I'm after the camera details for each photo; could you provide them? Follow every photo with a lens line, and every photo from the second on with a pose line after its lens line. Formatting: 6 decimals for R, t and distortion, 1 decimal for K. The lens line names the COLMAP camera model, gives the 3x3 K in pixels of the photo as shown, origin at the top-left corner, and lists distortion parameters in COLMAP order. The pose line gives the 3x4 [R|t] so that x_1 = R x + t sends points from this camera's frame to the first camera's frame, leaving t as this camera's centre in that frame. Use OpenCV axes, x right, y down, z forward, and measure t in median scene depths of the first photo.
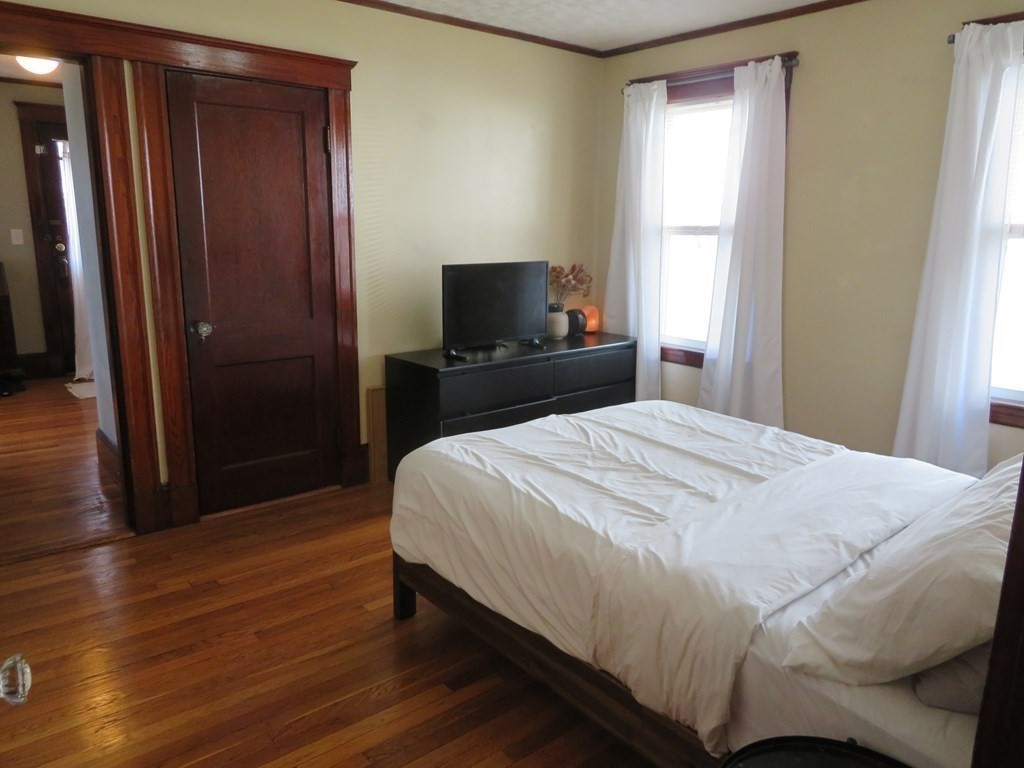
lens RADIAL K [[742.8, 0, 512.3], [0, 742.8, 378.8], [0, 0, 1]] dist [0.001879, -0.005743]
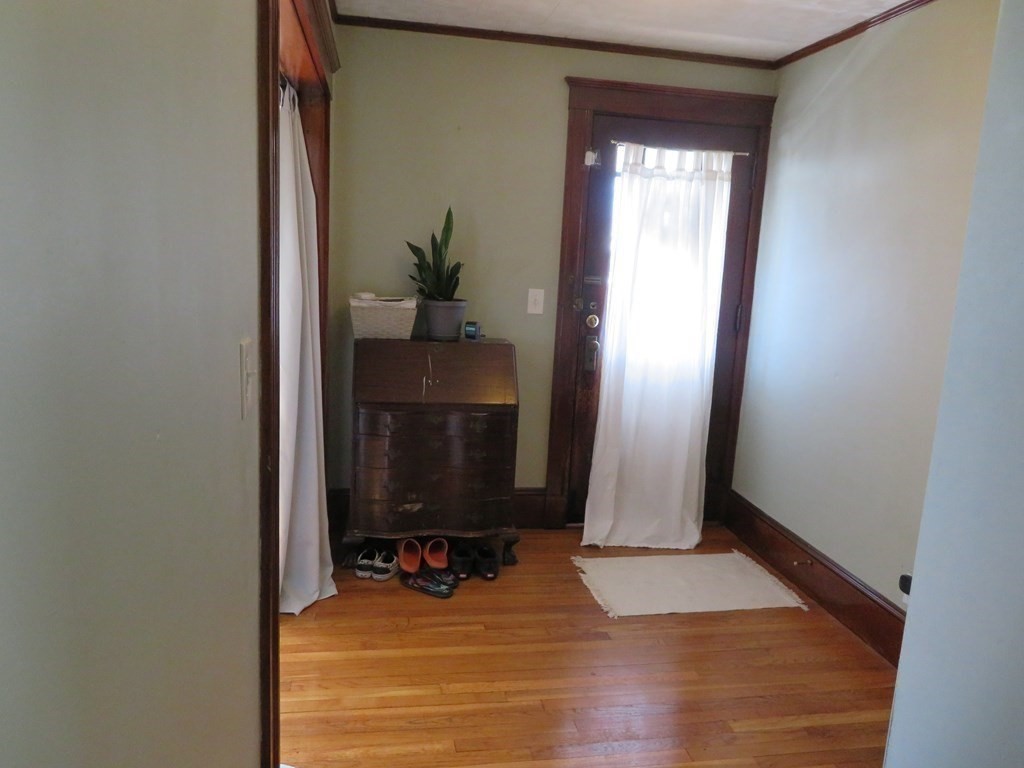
lens RADIAL K [[742.8, 0, 512.2], [0, 742.8, 384.3], [0, 0, 1]] dist [0.001879, -0.005743]
pose [[0.875641, 0.121694, -0.467380, -0.385451], [-0.142170, 0.989805, -0.008636, -0.113961], [0.461564, 0.074010, 0.884014, 0.451585]]
